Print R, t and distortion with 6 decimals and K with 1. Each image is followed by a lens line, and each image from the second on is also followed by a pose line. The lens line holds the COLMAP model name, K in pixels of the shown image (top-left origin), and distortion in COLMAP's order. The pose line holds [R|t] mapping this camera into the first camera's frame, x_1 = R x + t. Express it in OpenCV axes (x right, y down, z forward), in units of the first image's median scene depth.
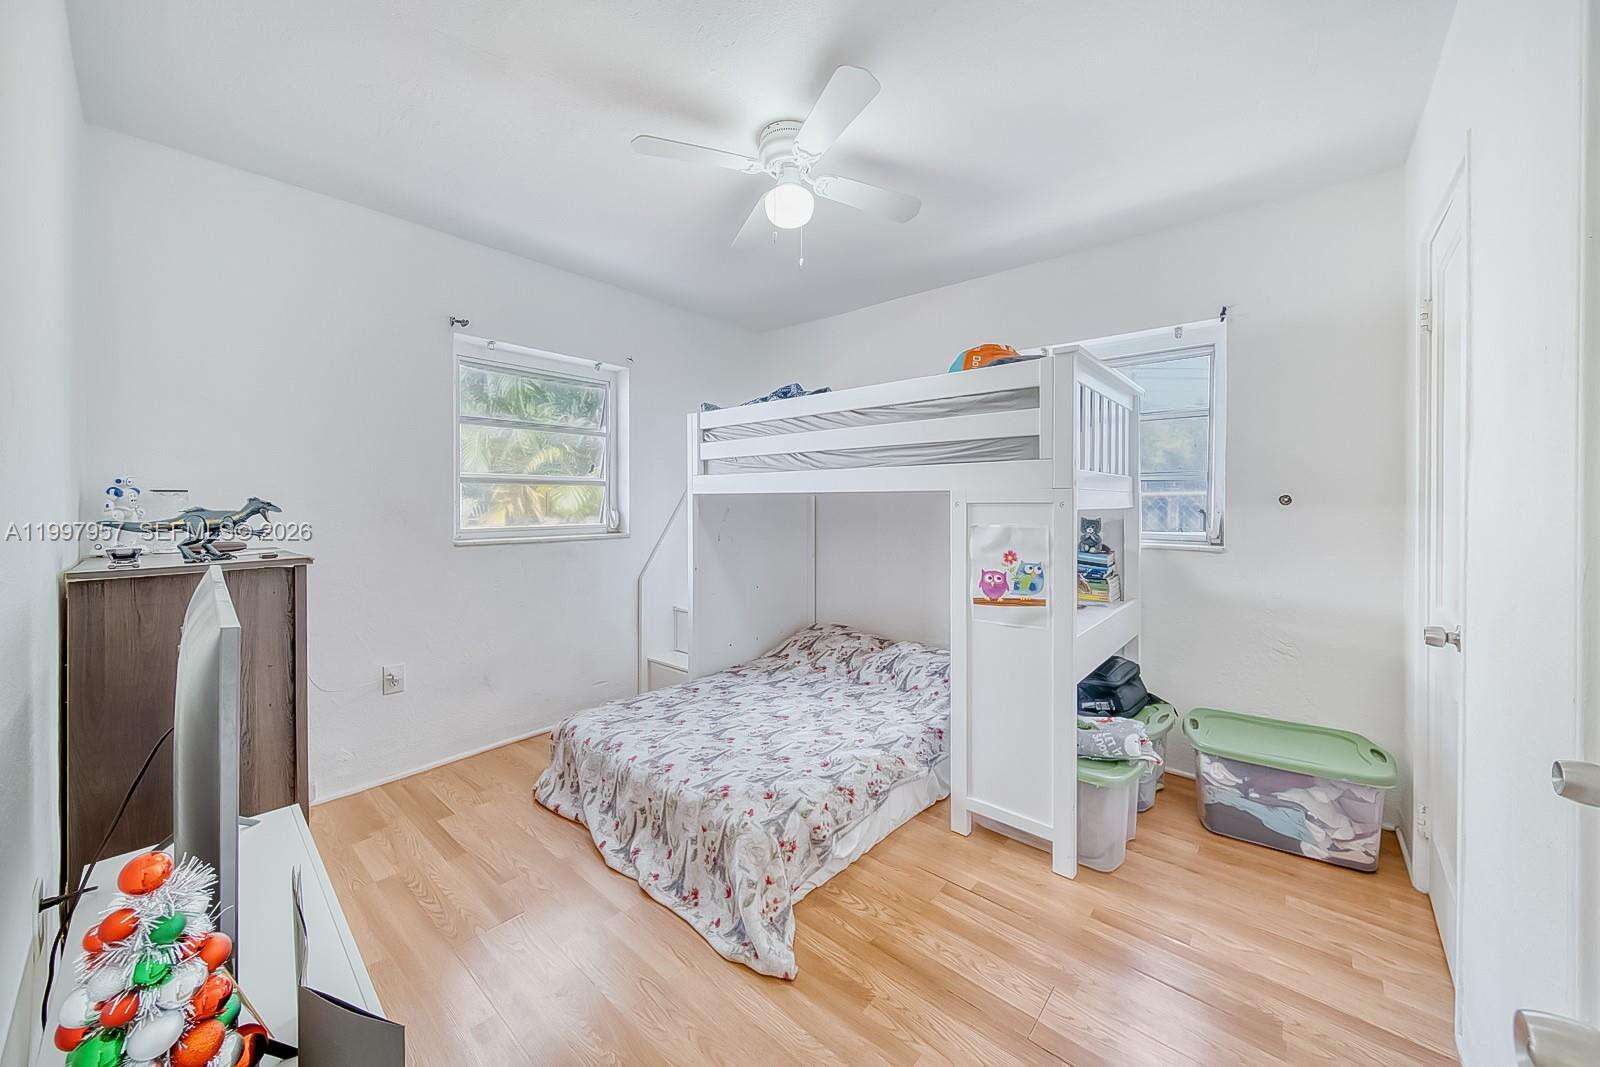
lens RADIAL K [[584.7, 0, 799.7], [0, 584.7, 503.7], [0, 0, 1]] dist [-0.000183, -0.000006]
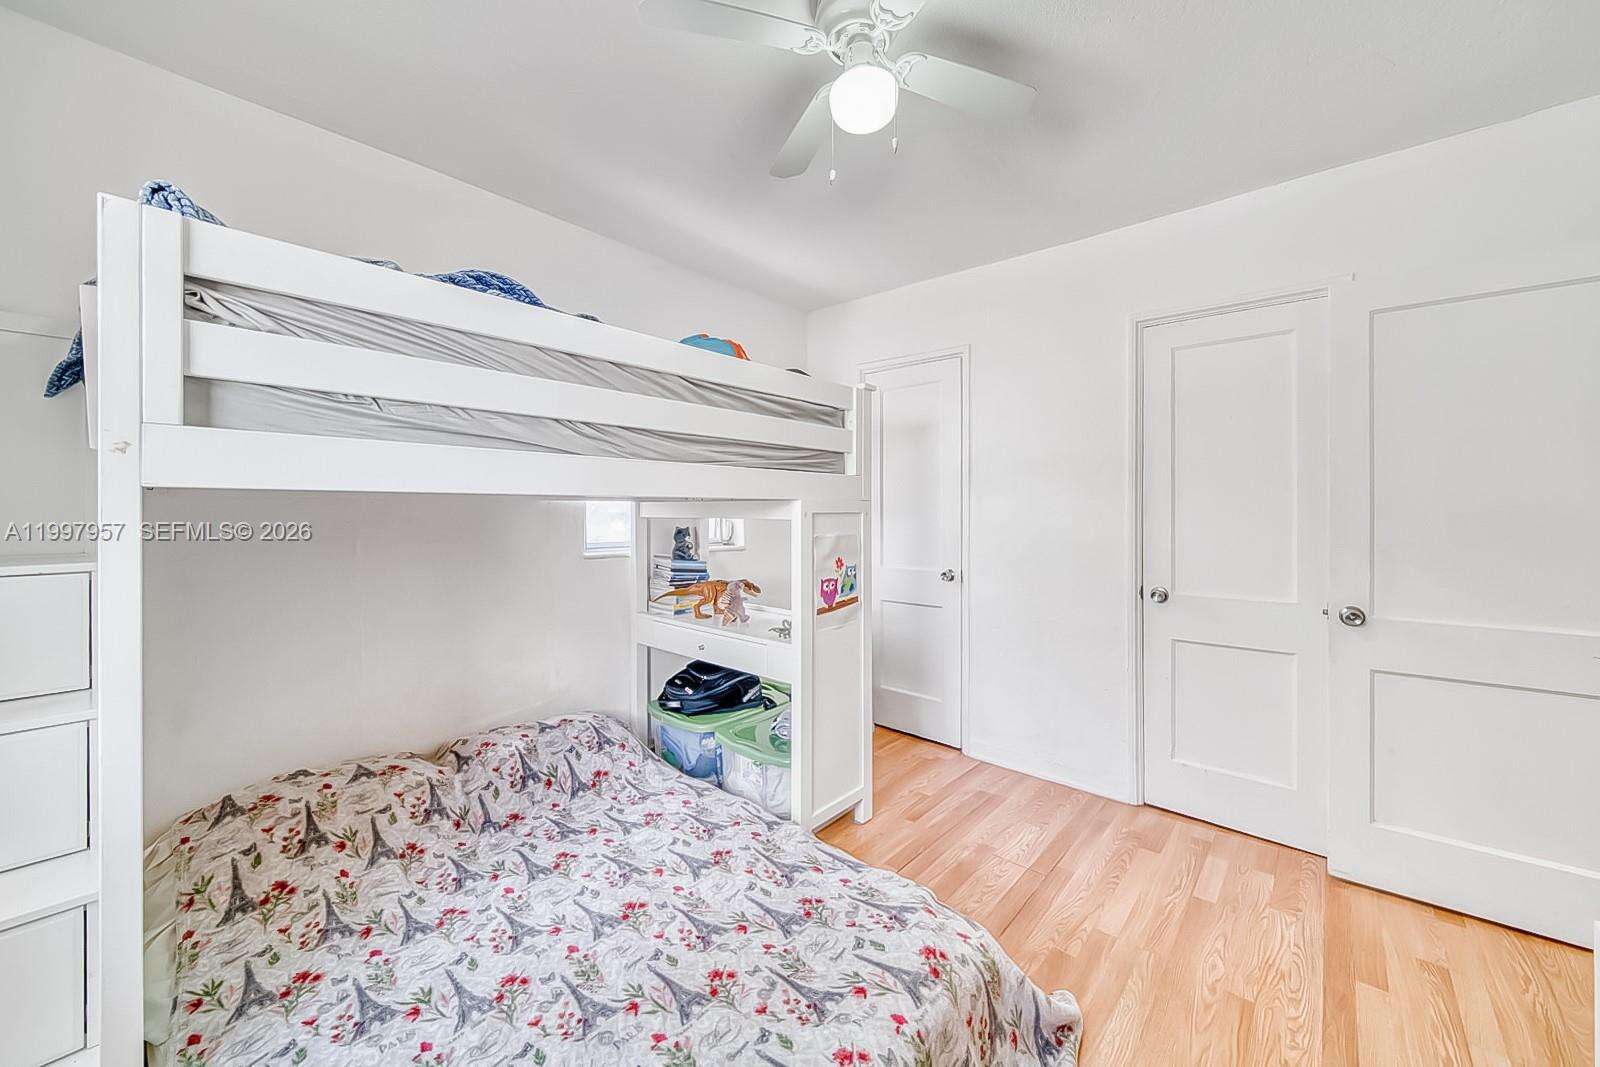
lens RADIAL K [[609.0, 0, 798.4], [0, 609.0, 511.2], [0, 0, 1]] dist [-0.000357, -0.000021]
pose [[-0.000018, -0.004812, 0.999988, -0.732099], [0.000401, 0.999988, 0.004812, -0.008783], [-1.000000, 0.000401, -0.000016, 1.043819]]
